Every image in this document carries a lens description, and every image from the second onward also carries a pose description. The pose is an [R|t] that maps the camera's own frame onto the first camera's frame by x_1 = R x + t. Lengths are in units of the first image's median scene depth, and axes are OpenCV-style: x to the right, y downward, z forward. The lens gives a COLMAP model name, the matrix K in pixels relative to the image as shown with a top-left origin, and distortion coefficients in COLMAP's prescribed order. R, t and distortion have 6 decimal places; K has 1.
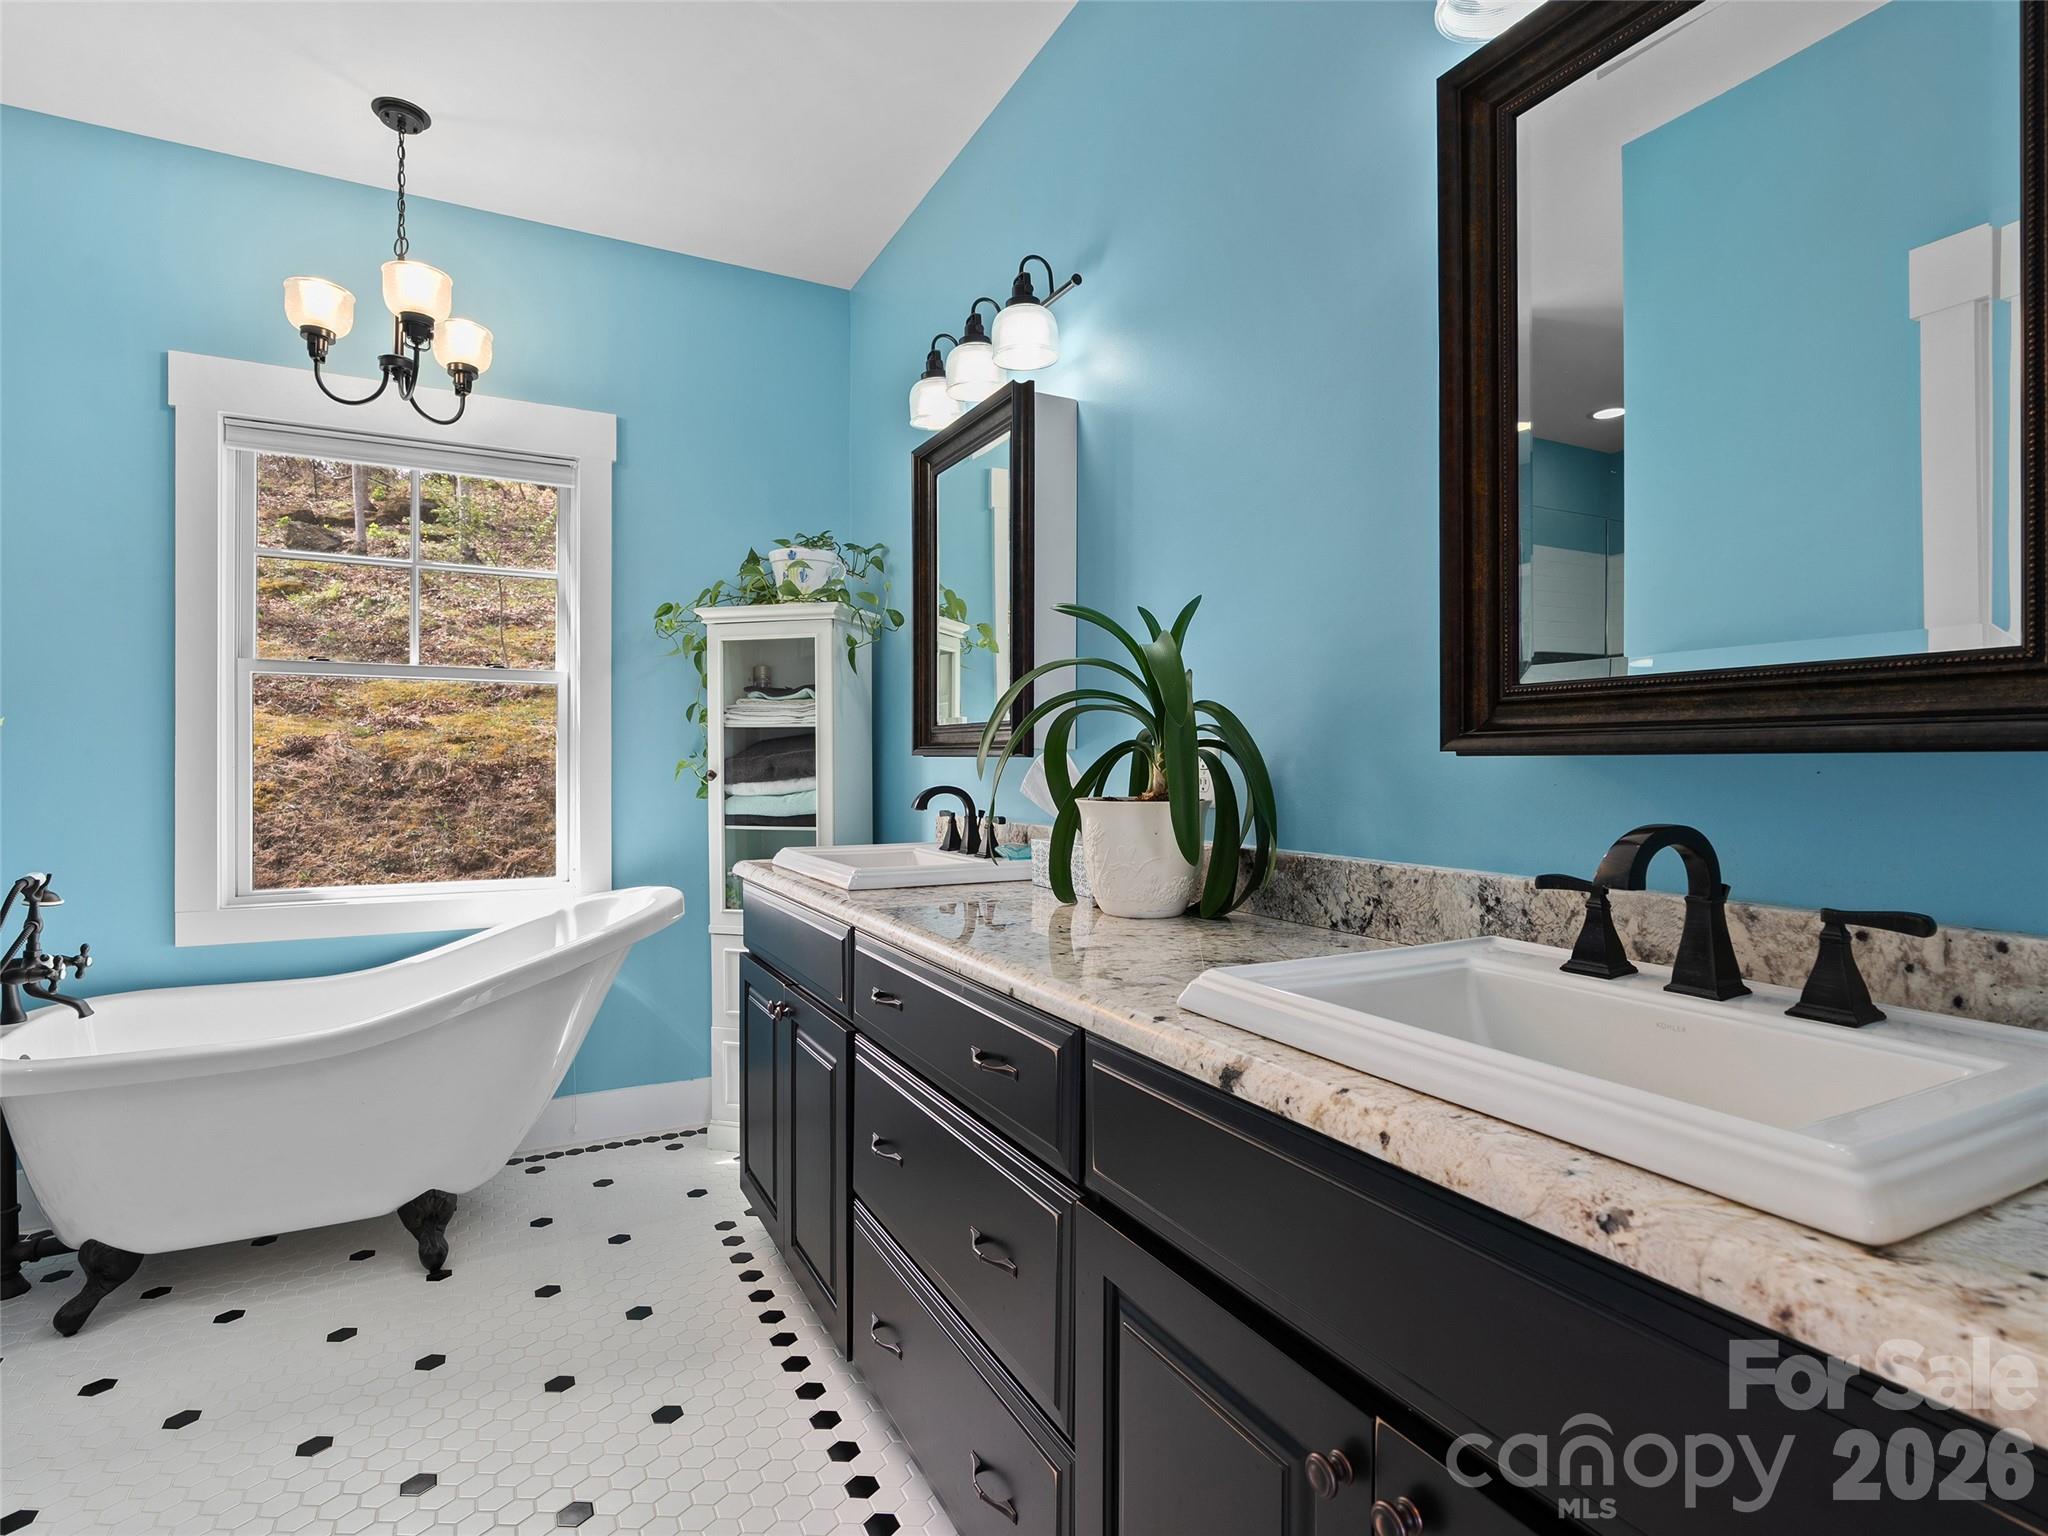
lens RADIAL K [[1041.2, 0, 1022.8], [0, 1041.2, 768.6], [0, 0, 1]] dist [-0.007544, 0.001710]
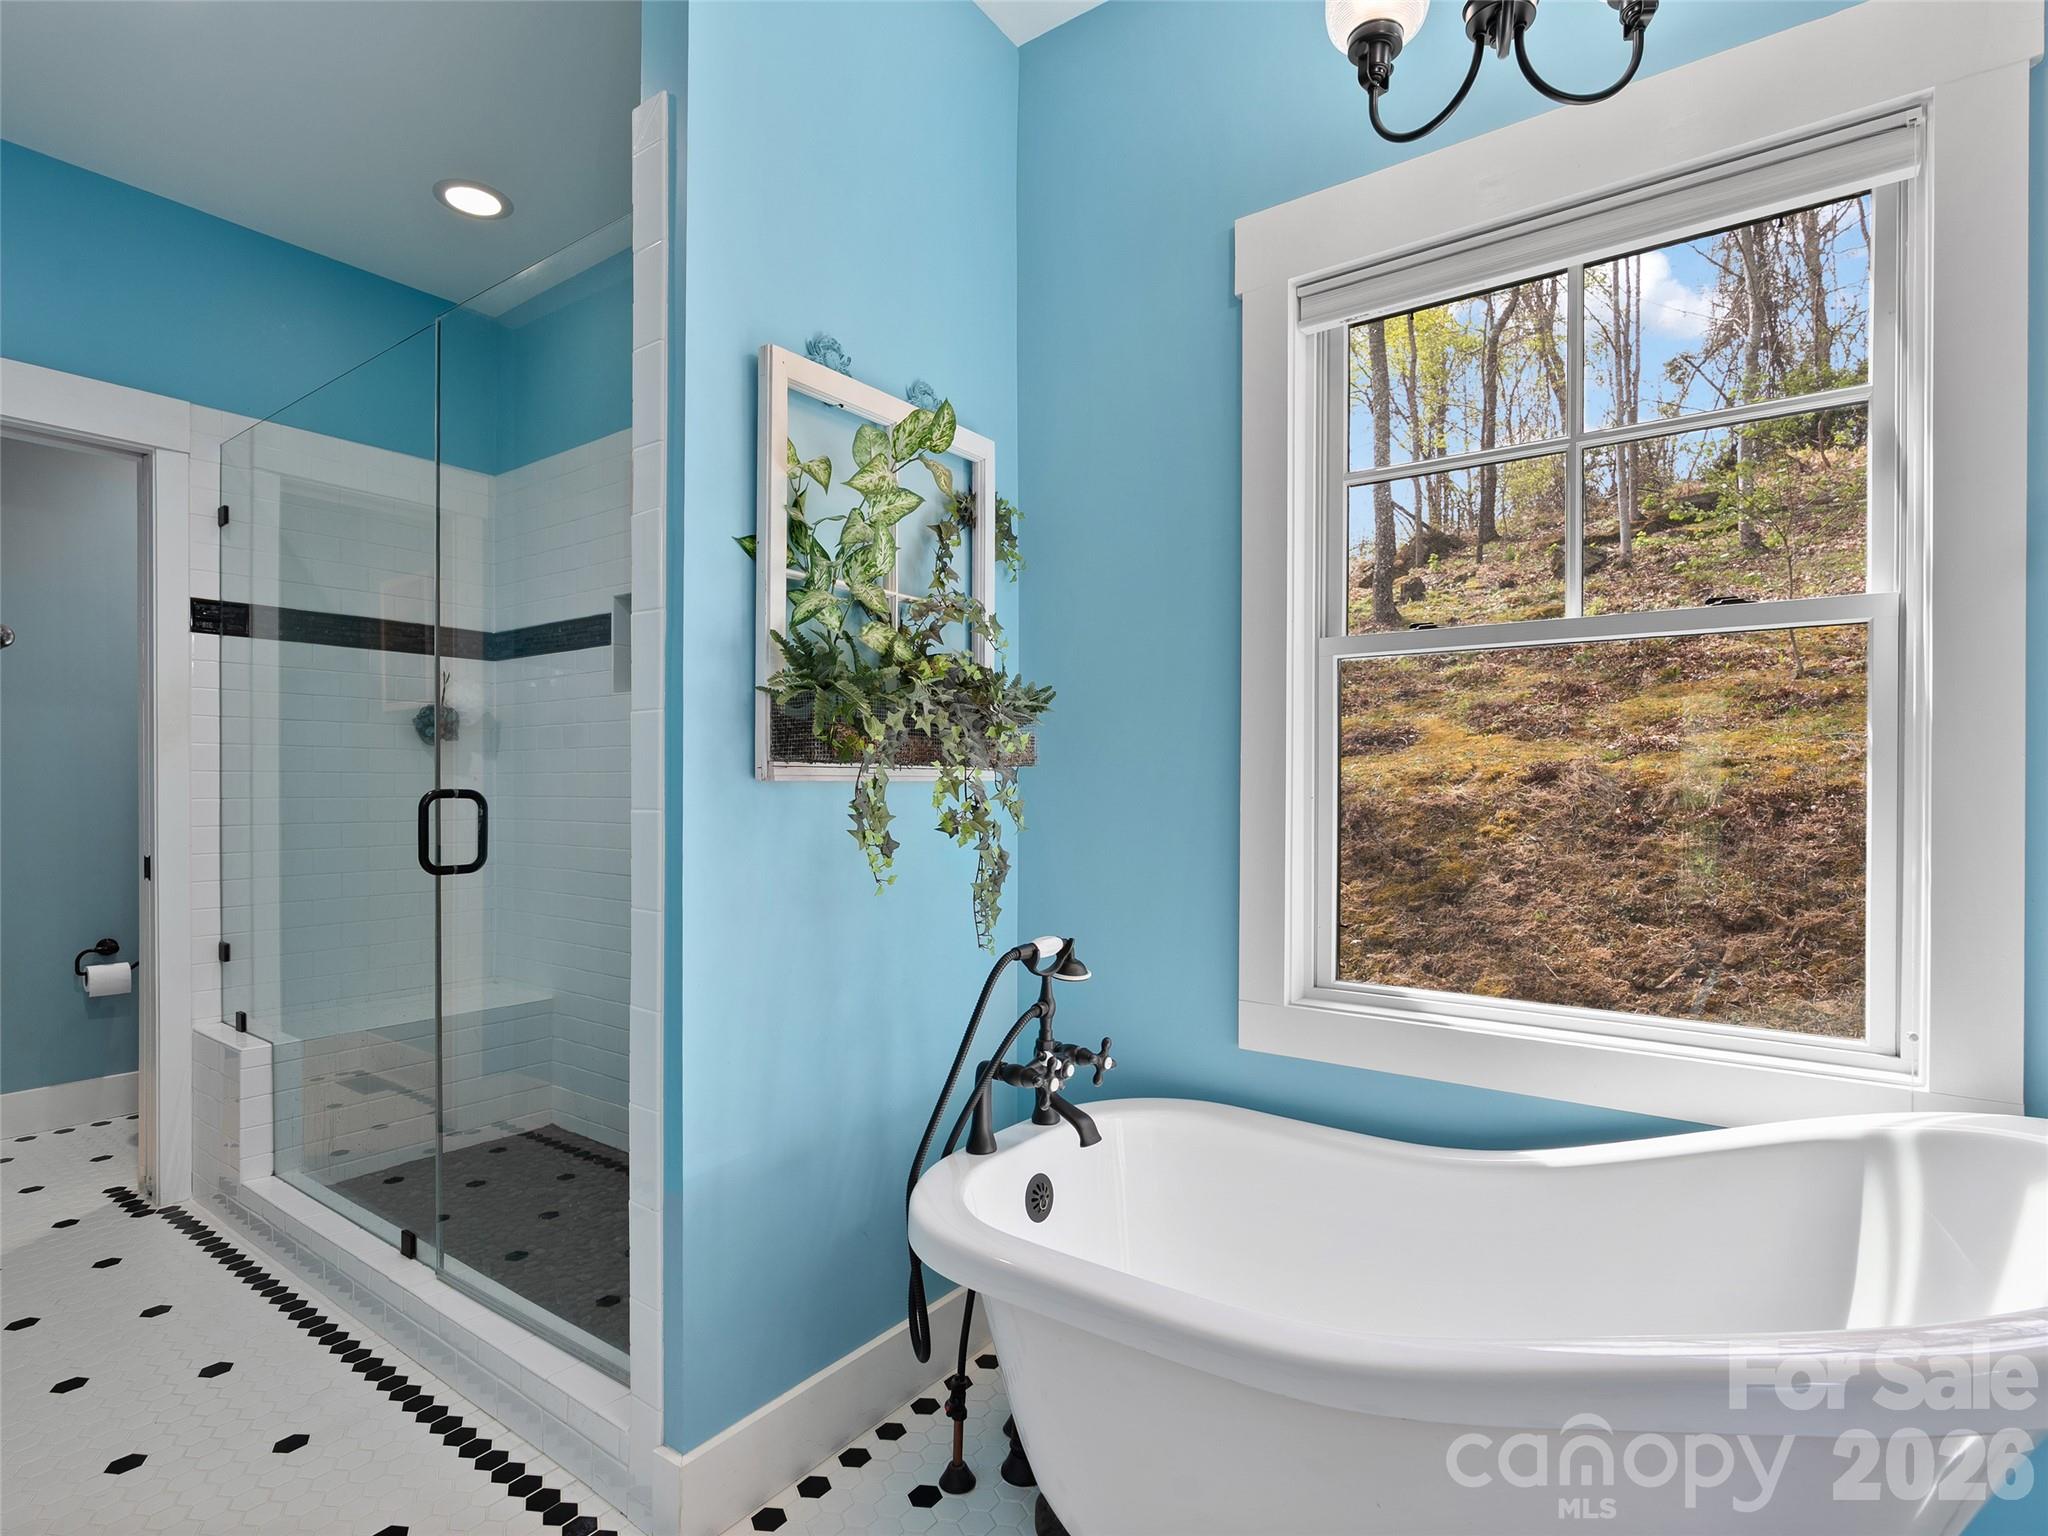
lens RADIAL K [[1041.2, 0, 1020.1], [0, 1041.2, 786.6], [0, 0, 1]] dist [-0.007544, 0.001710]
pose [[0.444004, -0.000848, -0.896024, -0.082777], [-0.007932, 0.999957, -0.004877, -0.001167], [0.895990, 0.009273, 0.443978, 0.187037]]
